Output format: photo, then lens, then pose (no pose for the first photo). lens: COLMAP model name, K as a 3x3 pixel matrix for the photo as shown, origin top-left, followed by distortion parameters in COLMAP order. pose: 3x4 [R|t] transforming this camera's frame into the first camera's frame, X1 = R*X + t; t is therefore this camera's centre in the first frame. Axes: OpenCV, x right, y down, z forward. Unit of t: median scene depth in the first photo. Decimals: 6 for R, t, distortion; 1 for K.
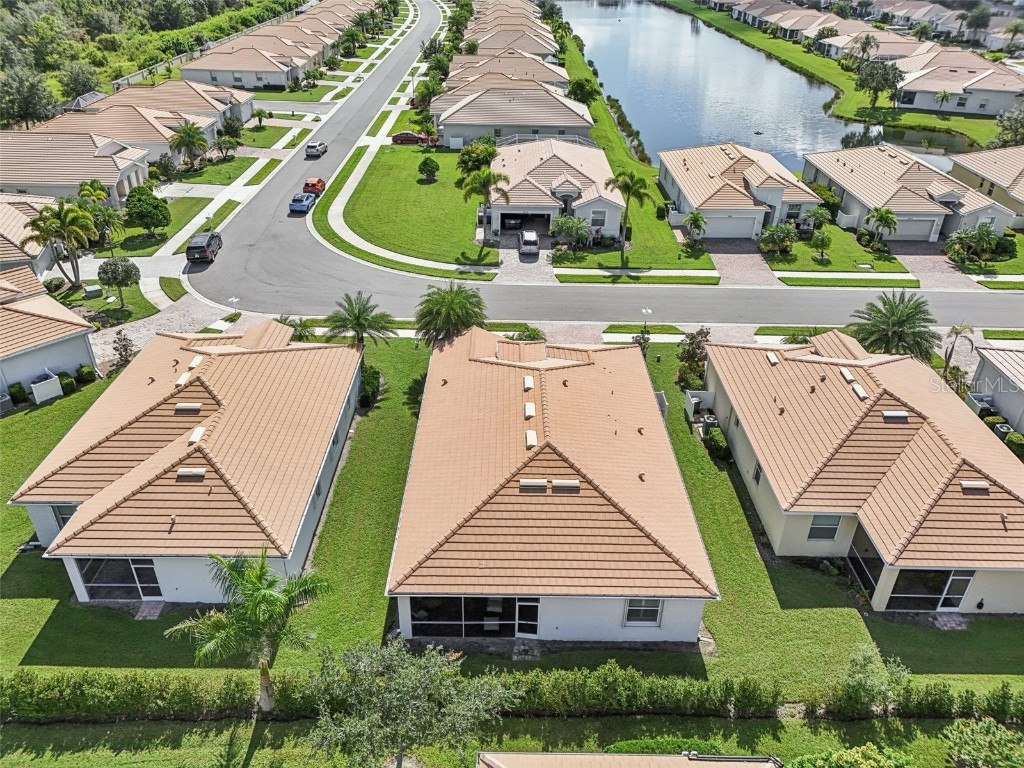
lens RADIAL K [[753.3, 0, 511.0], [0, 753.3, 387.3], [0, 0, 1]] dist [0.069936, -0.075603]
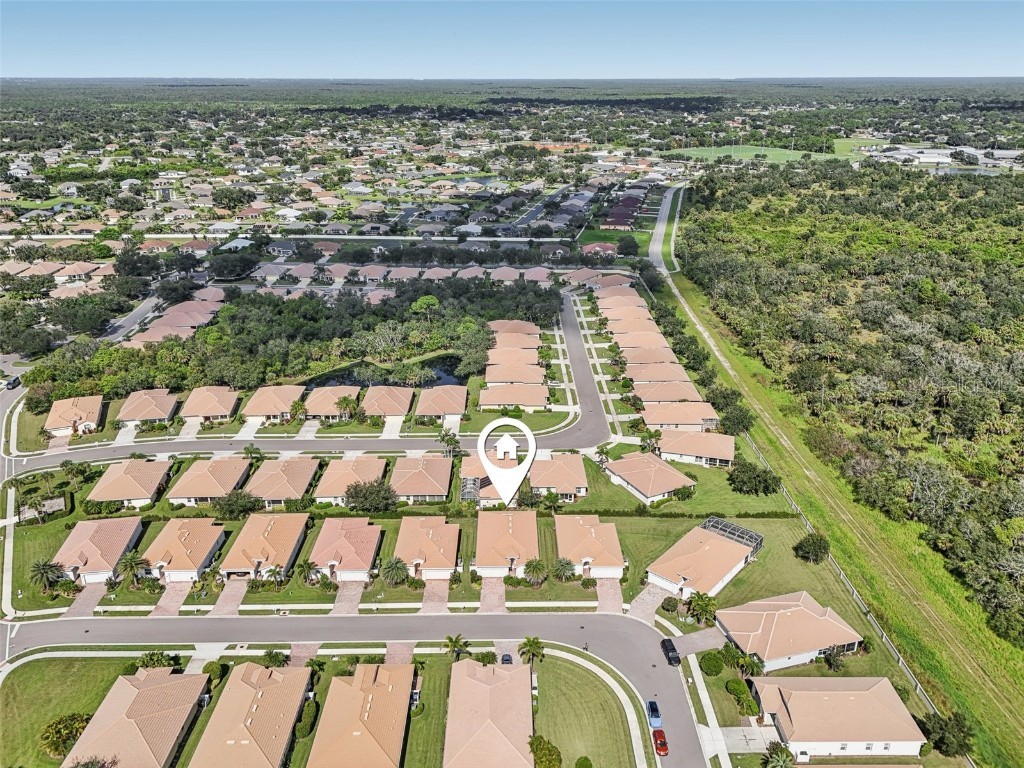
lens RADIAL K [[753.3, 0, 511.0], [0, 753.3, 387.3], [0, 0, 1]] dist [0.069936, -0.075603]
pose [[-0.999851, -0.013757, -0.010384, 0.047101], [-0.016534, 0.595228, 0.803387, -2.316508], [-0.004872, 0.803439, -0.595367, 1.726761]]
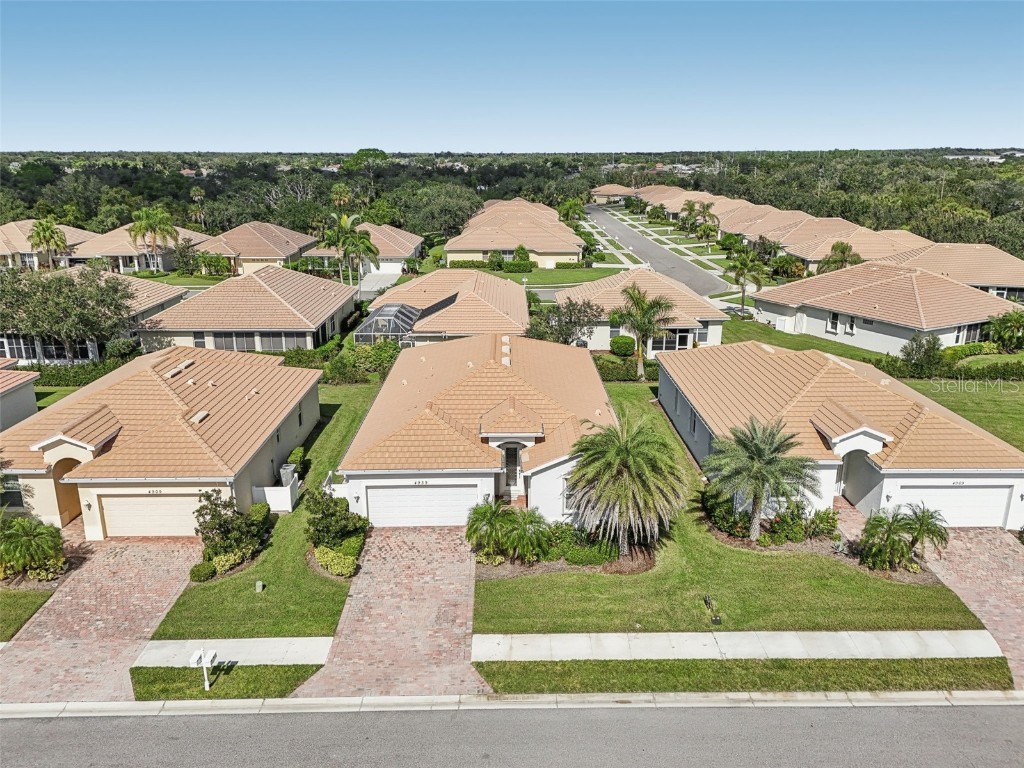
lens RADIAL K [[753.3, 0, 511.0], [0, 753.3, 387.3], [0, 0, 1]] dist [0.069936, -0.075603]
pose [[-0.999906, -0.011021, -0.008109, 0.014950], [-0.013395, 0.667430, 0.744552, -0.462254], [-0.002793, 0.744591, -0.667515, 1.050824]]
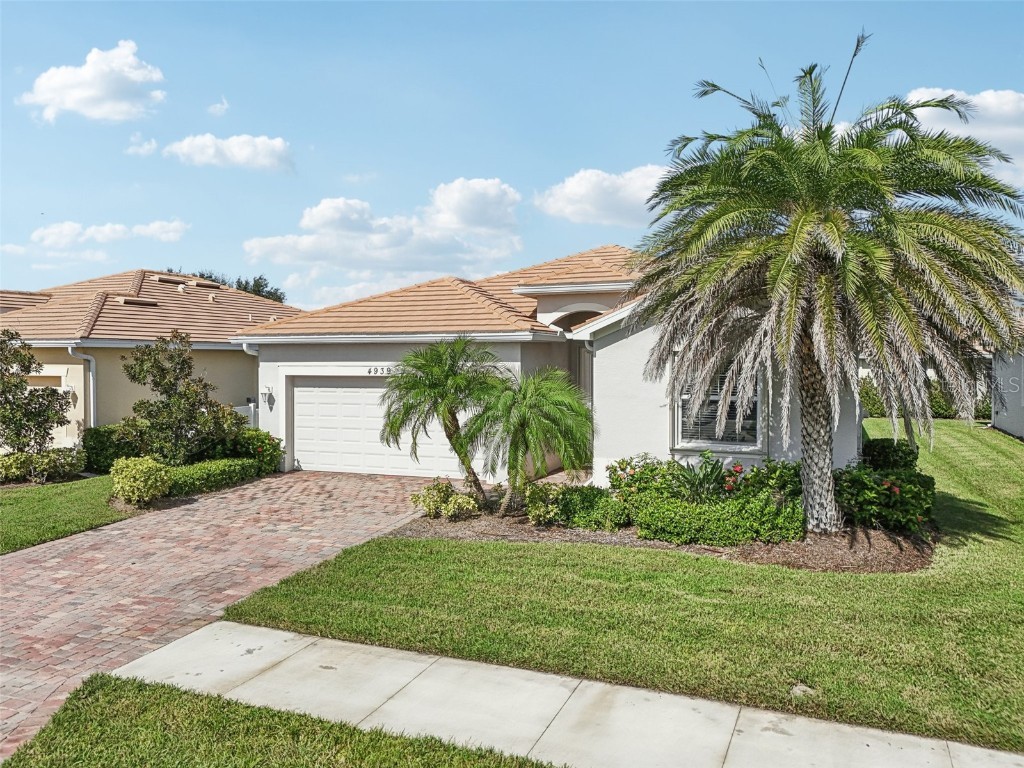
lens RADIAL K [[753.3, 0, 511.0], [0, 753.3, 387.3], [0, 0, 1]] dist [0.069936, -0.075603]
pose [[-0.923678, -0.032041, 0.381828, -0.062863], [0.185572, 0.834427, 0.518936, -0.149098], [-0.335235, 0.550186, -0.764796, 0.933064]]
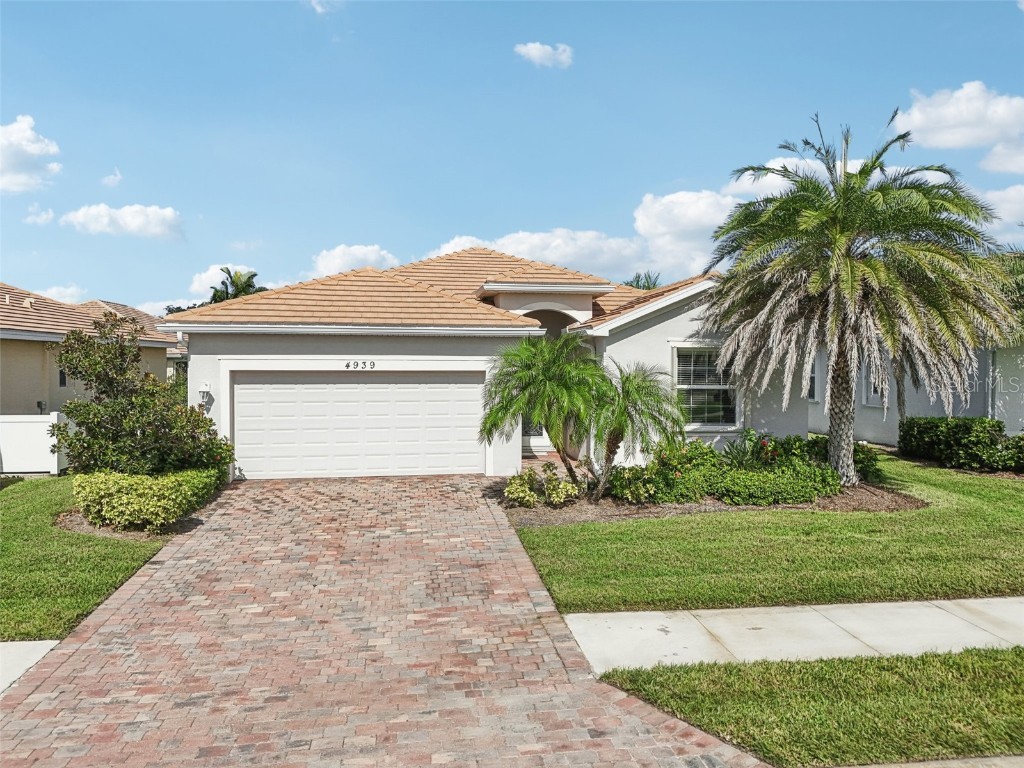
lens RADIAL K [[753.3, 0, 511.0], [0, 753.3, 387.3], [0, 0, 1]] dist [0.069936, -0.075603]
pose [[-0.990971, -0.018282, -0.132820, 0.056879], [-0.088152, 0.835268, 0.542730, -0.156525], [0.101018, 0.549539, -0.829339, 0.954717]]
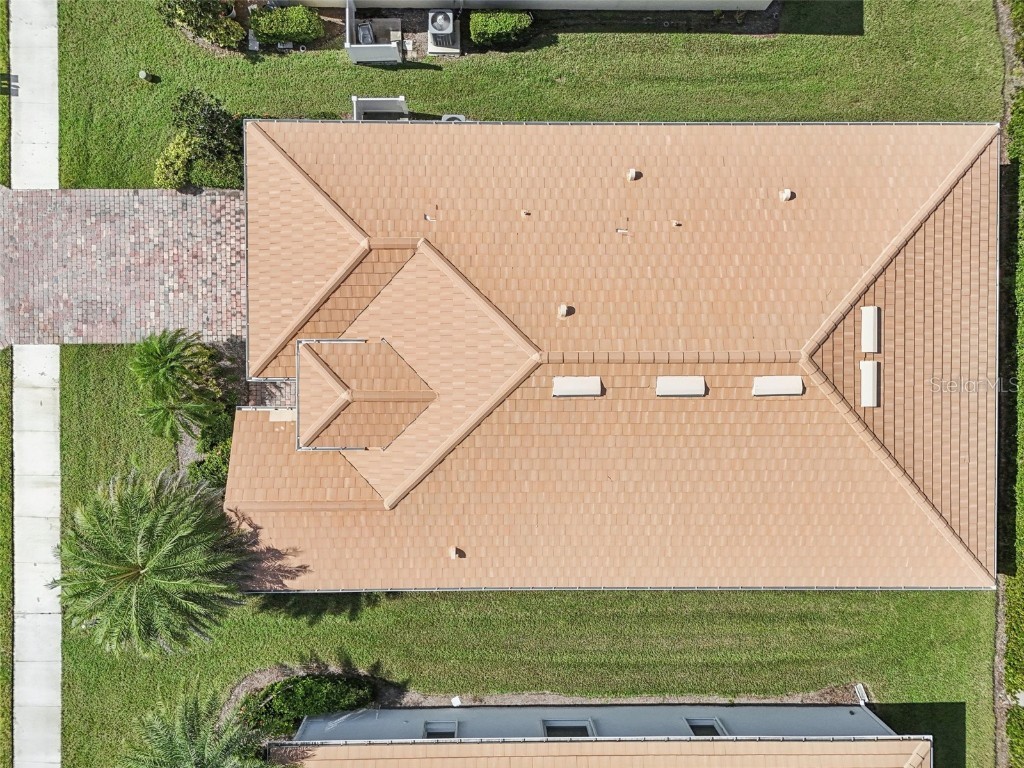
lens RADIAL K [[753.3, 0, 511.0], [0, 753.3, 387.3], [0, 0, 1]] dist [0.069936, -0.075603]
pose [[0.003115, -0.999389, -0.034803, 0.023969], [0.496312, -0.028669, 0.867671, -0.275811], [-0.868139, -0.019976, 0.495920, 0.491521]]
